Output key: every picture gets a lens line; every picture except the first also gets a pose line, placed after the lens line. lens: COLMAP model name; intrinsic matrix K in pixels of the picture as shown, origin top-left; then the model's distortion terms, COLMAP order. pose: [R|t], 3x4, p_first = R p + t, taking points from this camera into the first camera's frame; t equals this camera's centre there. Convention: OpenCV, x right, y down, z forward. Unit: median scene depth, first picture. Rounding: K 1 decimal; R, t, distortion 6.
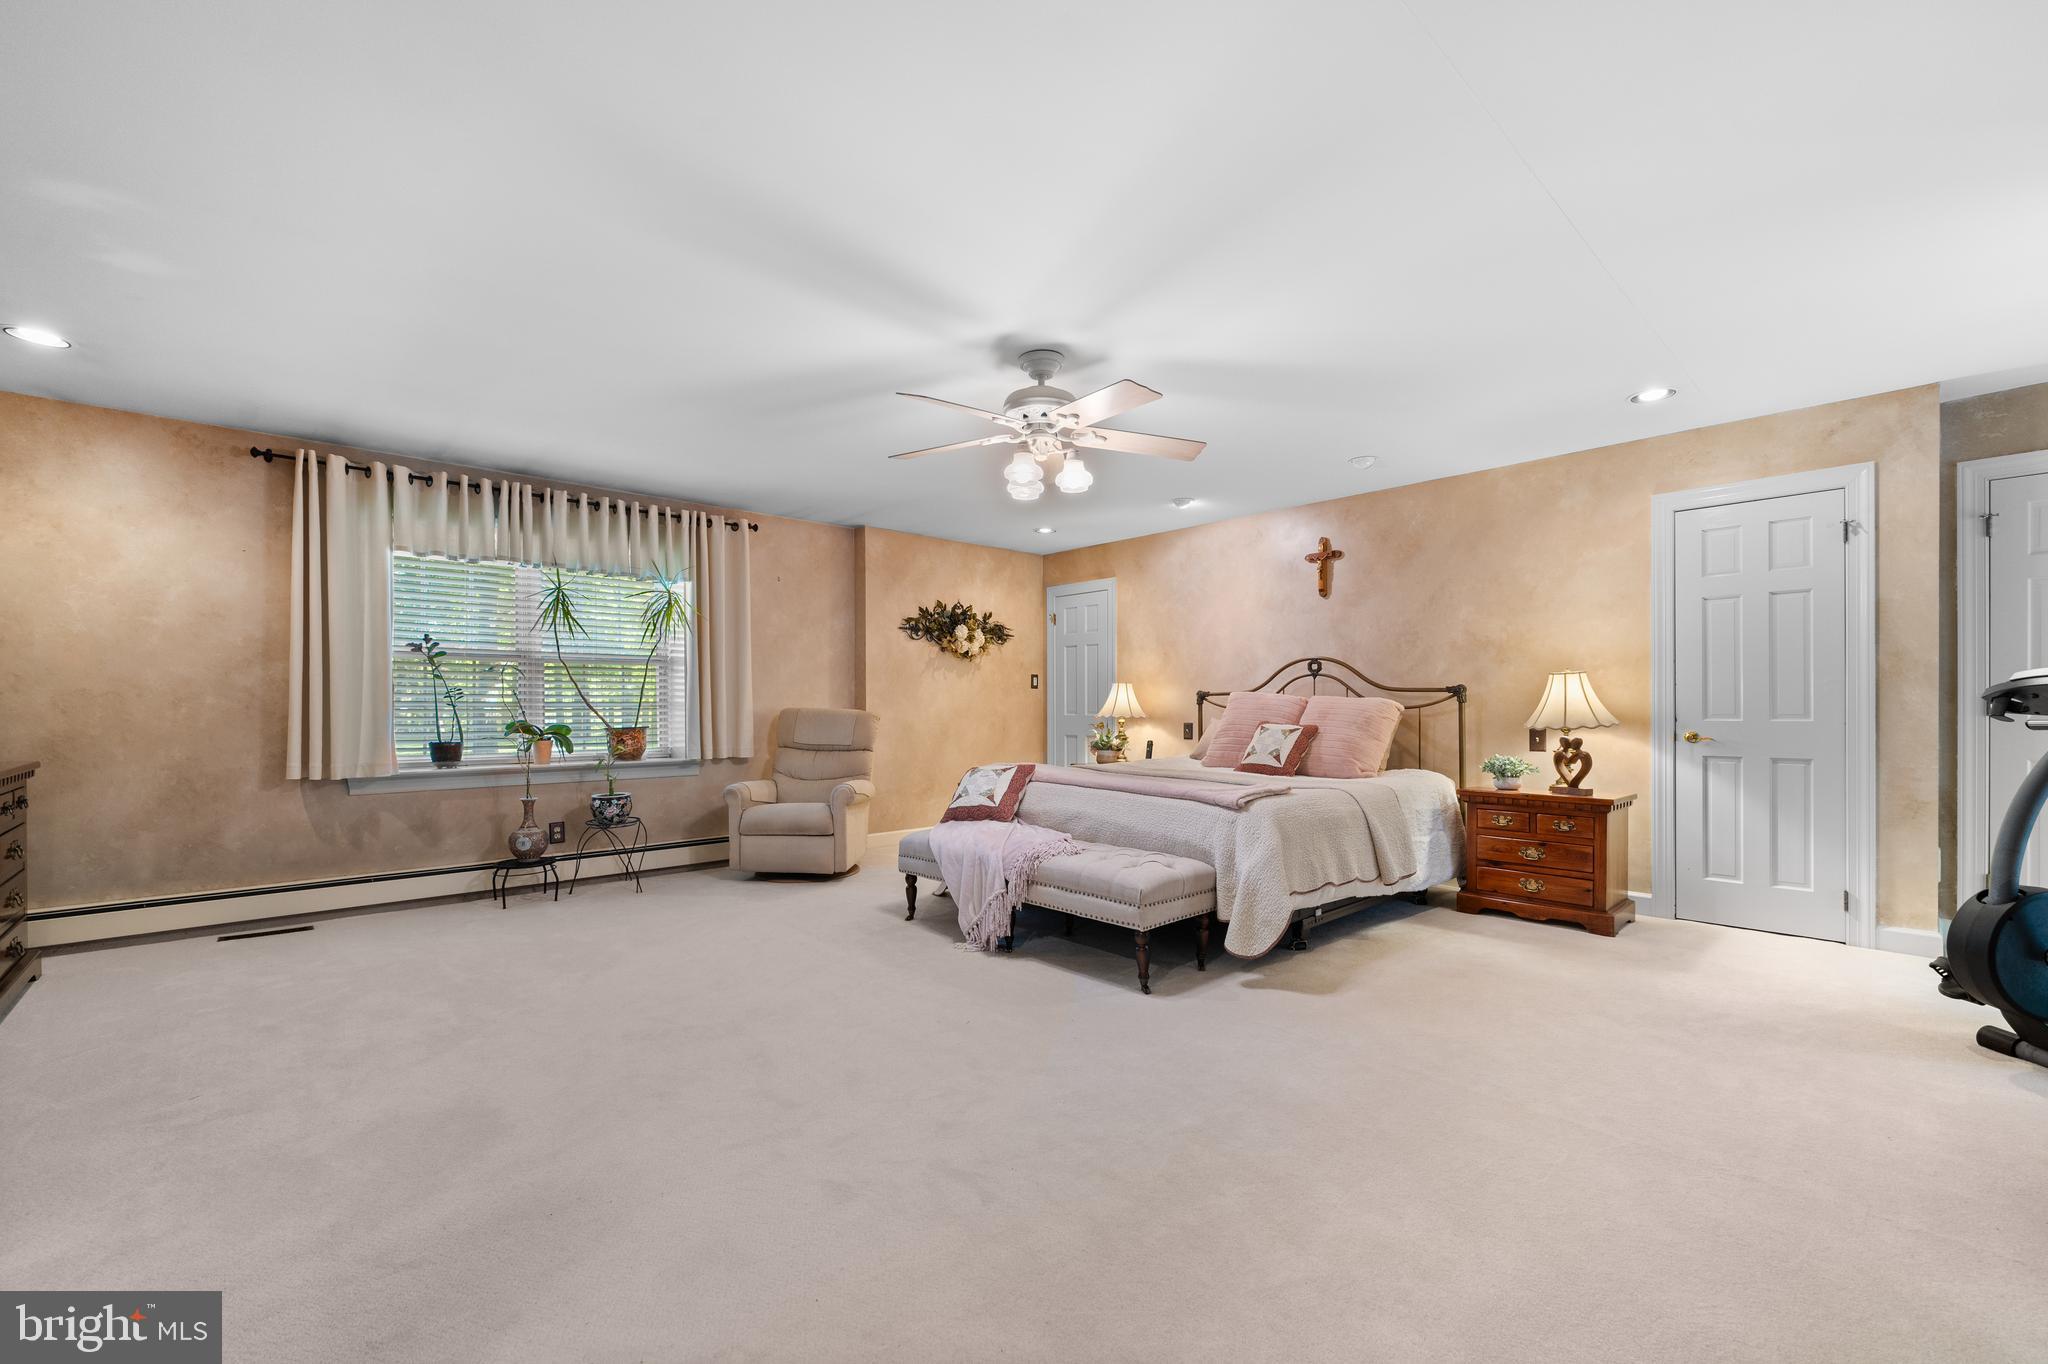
lens RADIAL K [[870.9, 0, 1029.1], [0, 870.9, 701.0], [0, 0, 1]] dist [-0.003687, -0.000301]
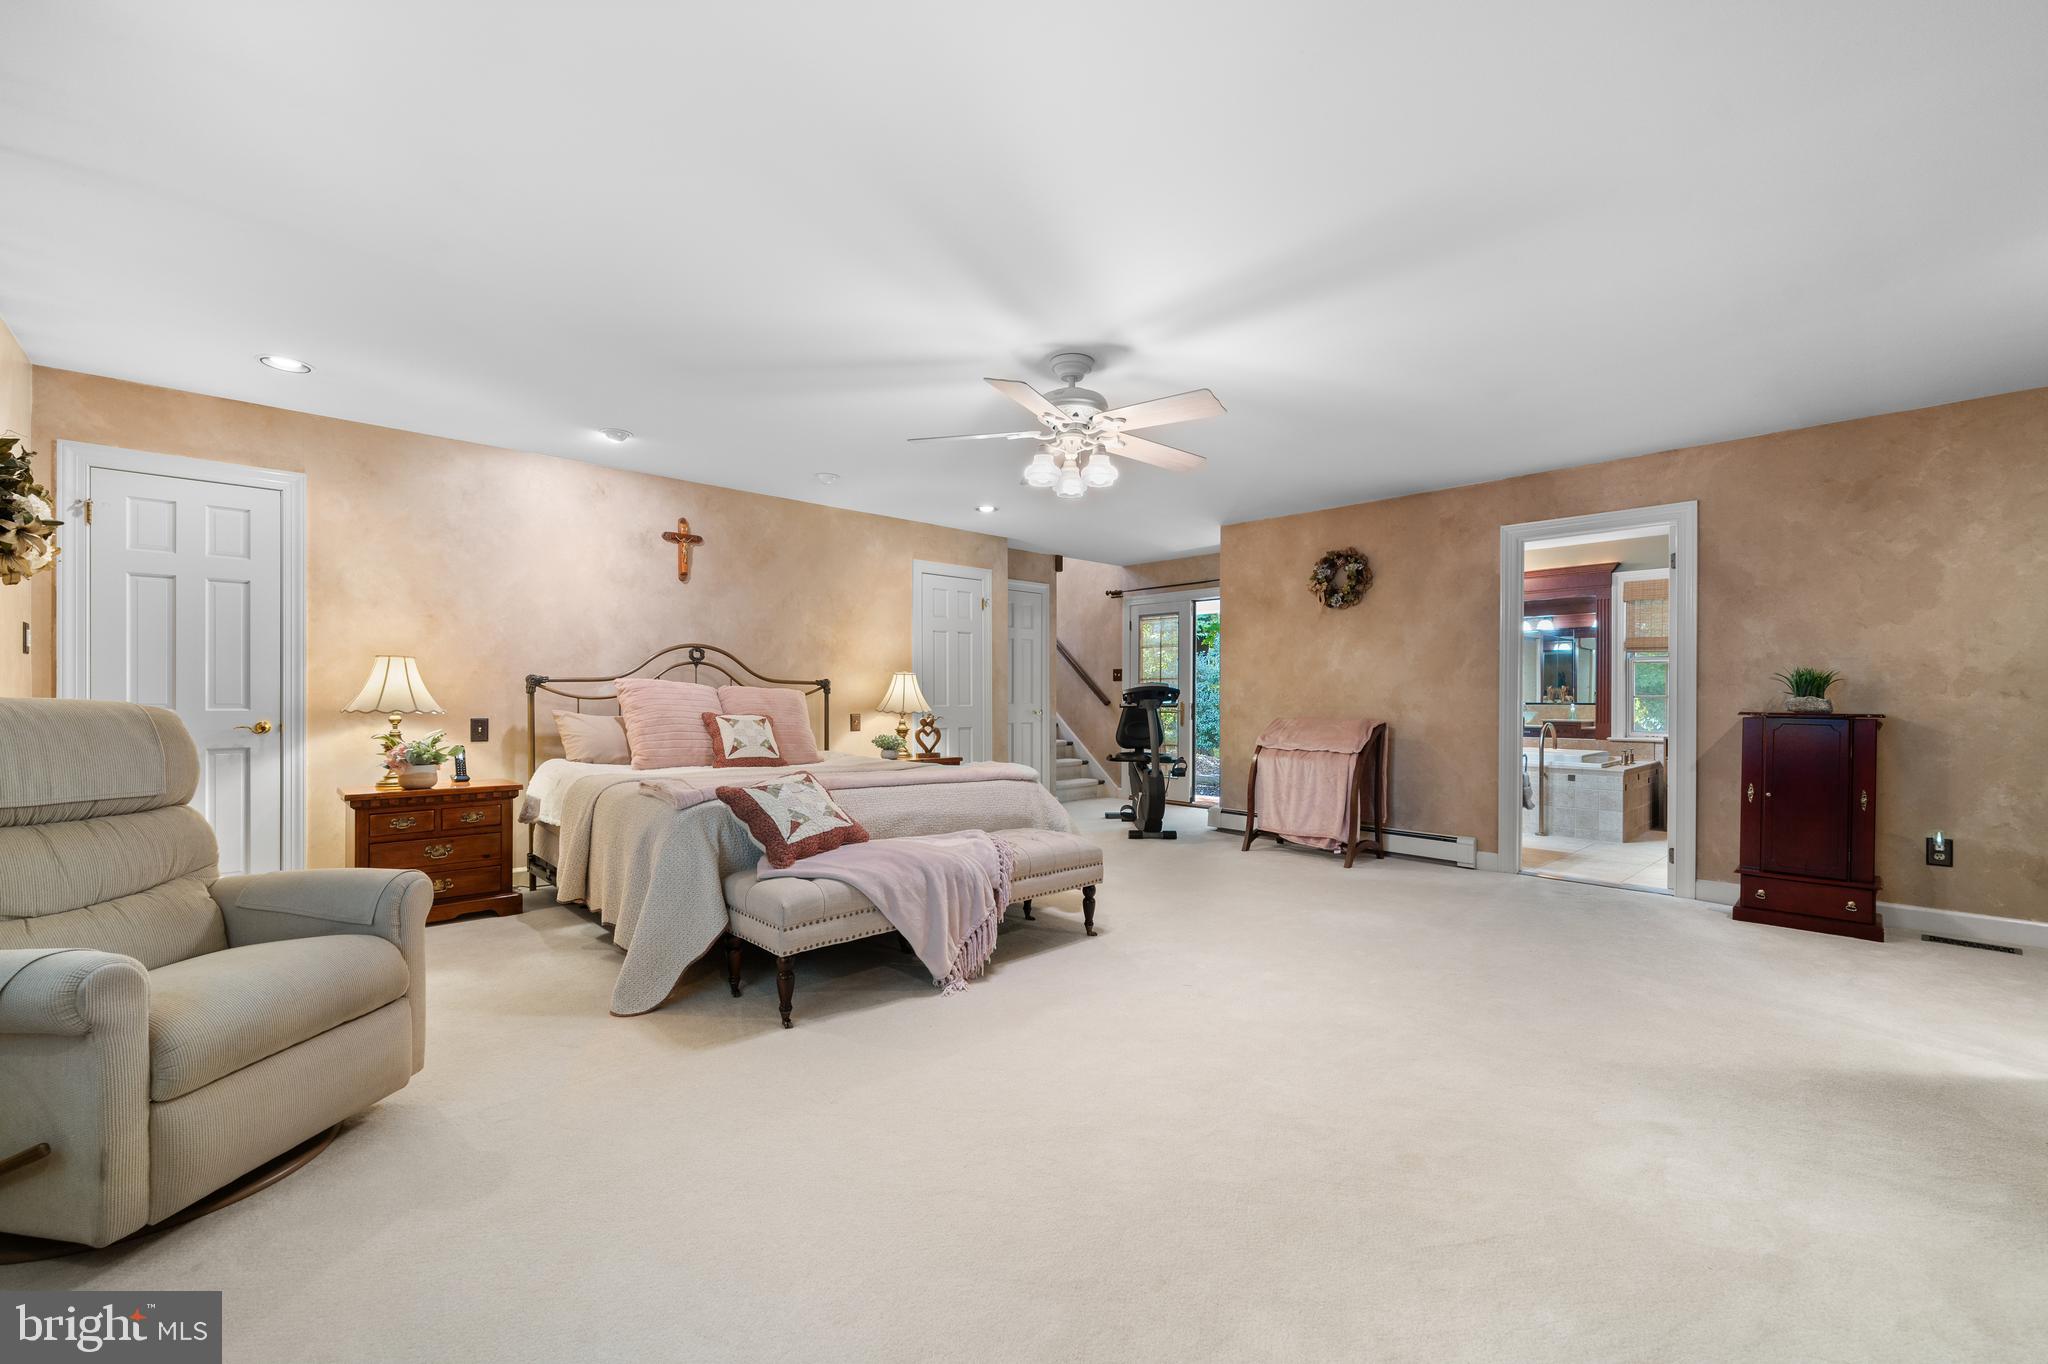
lens RADIAL K [[843.2, 0, 1033.0], [0, 843.2, 688.0], [0, 0, 1]] dist [-0.010503, -0.000348]
pose [[-0.043517, 0.012500, 0.998974, -0.627829], [-0.009305, 0.999873, -0.012917, 0.005909], [-0.999009, -0.009858, -0.043396, 0.694774]]
